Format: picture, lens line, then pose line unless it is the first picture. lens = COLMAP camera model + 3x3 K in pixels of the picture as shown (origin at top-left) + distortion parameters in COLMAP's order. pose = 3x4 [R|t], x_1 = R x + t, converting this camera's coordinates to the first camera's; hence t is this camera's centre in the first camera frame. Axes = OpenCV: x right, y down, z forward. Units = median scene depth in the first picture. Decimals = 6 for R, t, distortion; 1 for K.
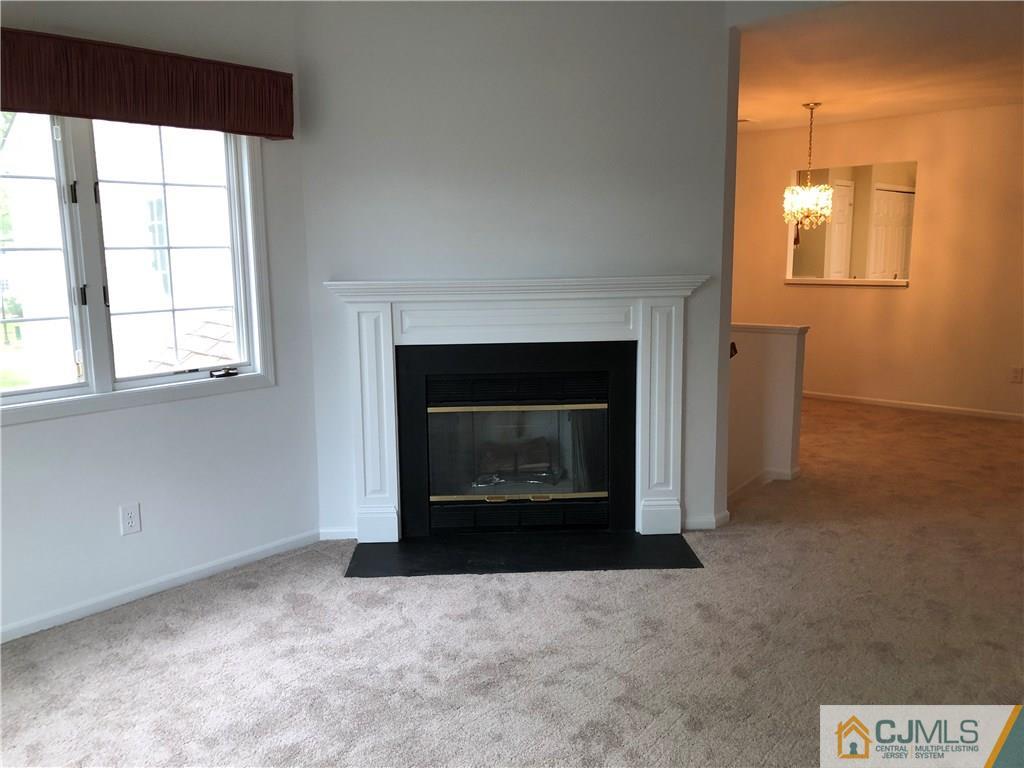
lens RADIAL K [[840.5, 0, 494.7], [0, 840.5, 370.8], [0, 0, 1]] dist [0.013374, -0.006148]
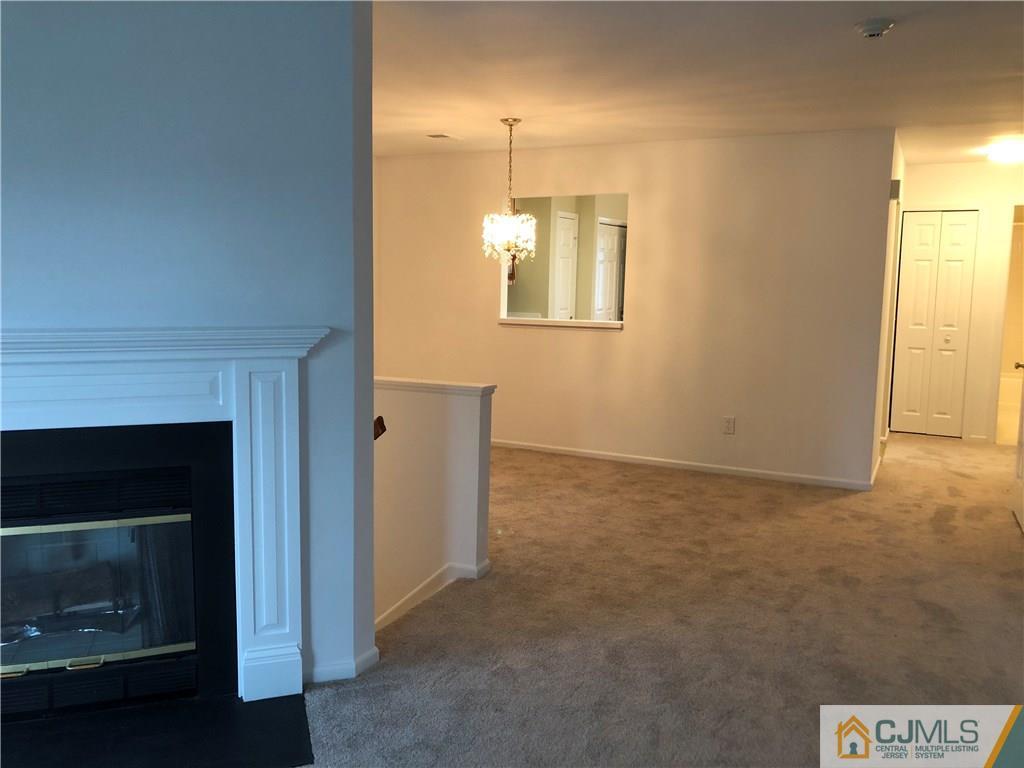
lens RADIAL K [[840.5, 0, 494.7], [0, 840.5, 370.8], [0, 0, 1]] dist [0.013374, -0.006148]
pose [[0.963331, -0.008223, 0.268188, 0.195870], [0.016225, 0.999487, -0.027631, -0.055871], [-0.267823, 0.030969, 0.962970, 0.280314]]
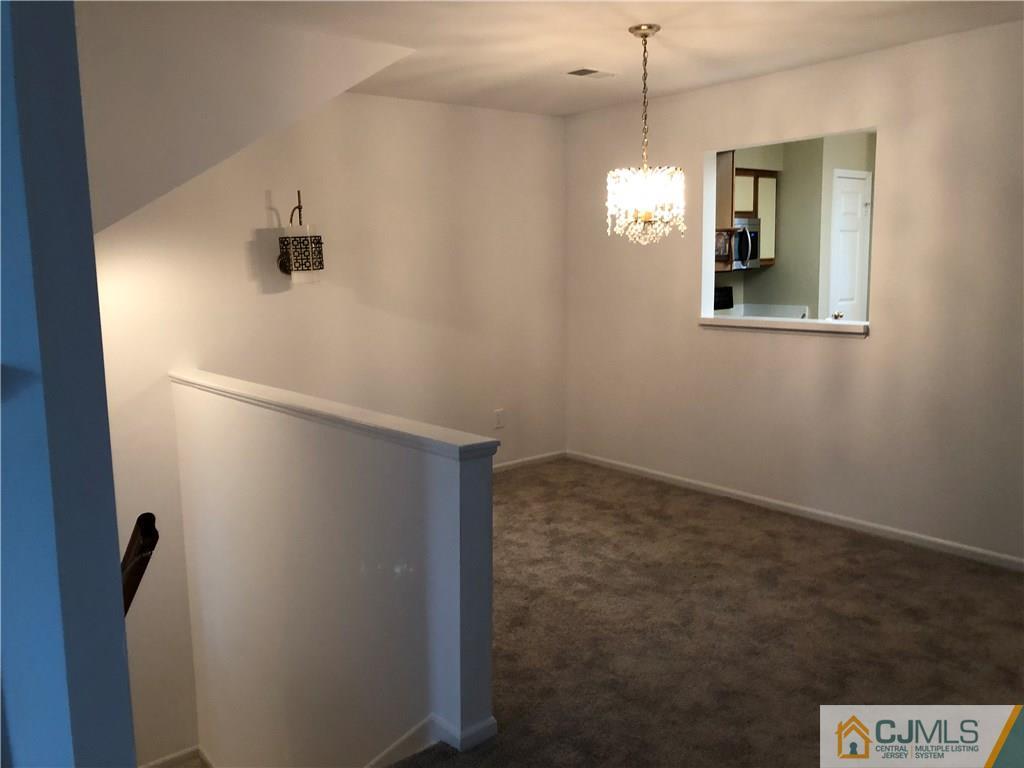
lens RADIAL K [[851.2, 0, 508.1], [0, 851.2, 368.0], [0, 0, 1]] dist [0.004412, -0.005350]
pose [[0.990274, 0.006325, -0.138984, 0.563192], [-0.009123, 0.999768, -0.019508, -0.108337], [0.138828, 0.020587, 0.990103, 0.632138]]
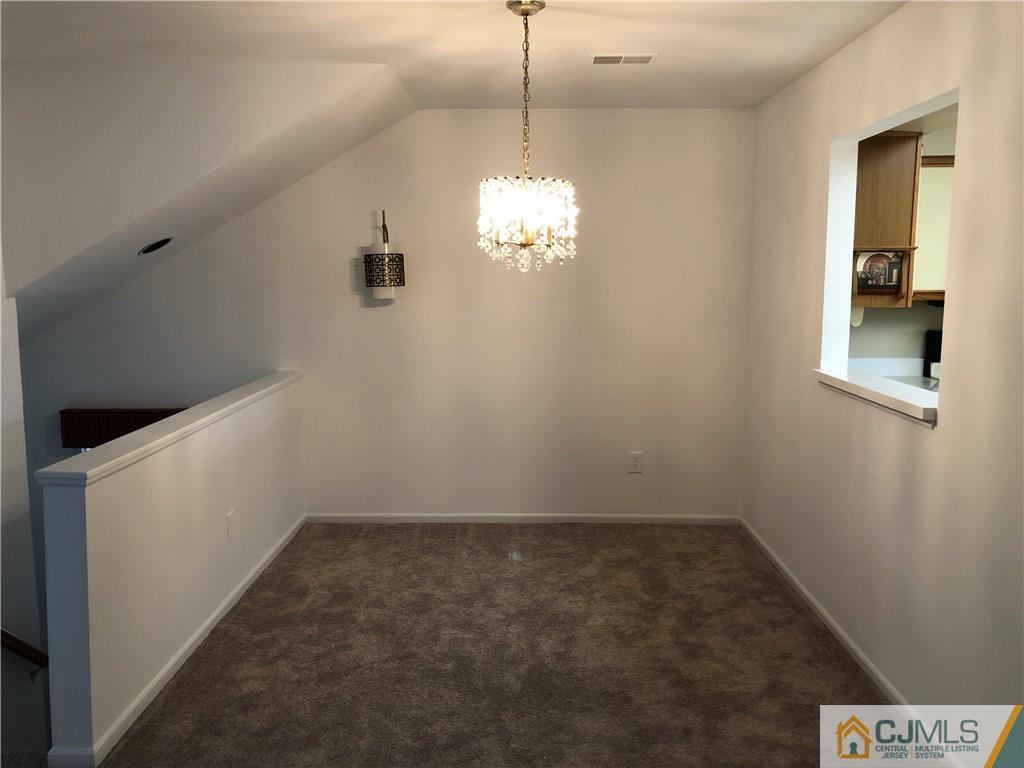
lens RADIAL K [[851.2, 0, 508.1], [0, 851.2, 368.0], [0, 0, 1]] dist [0.004412, -0.005350]
pose [[0.670178, 0.096767, -0.735865, 1.130259], [-0.120662, 0.992479, 0.020622, -0.192762], [0.732326, 0.074970, 0.676814, 1.059390]]
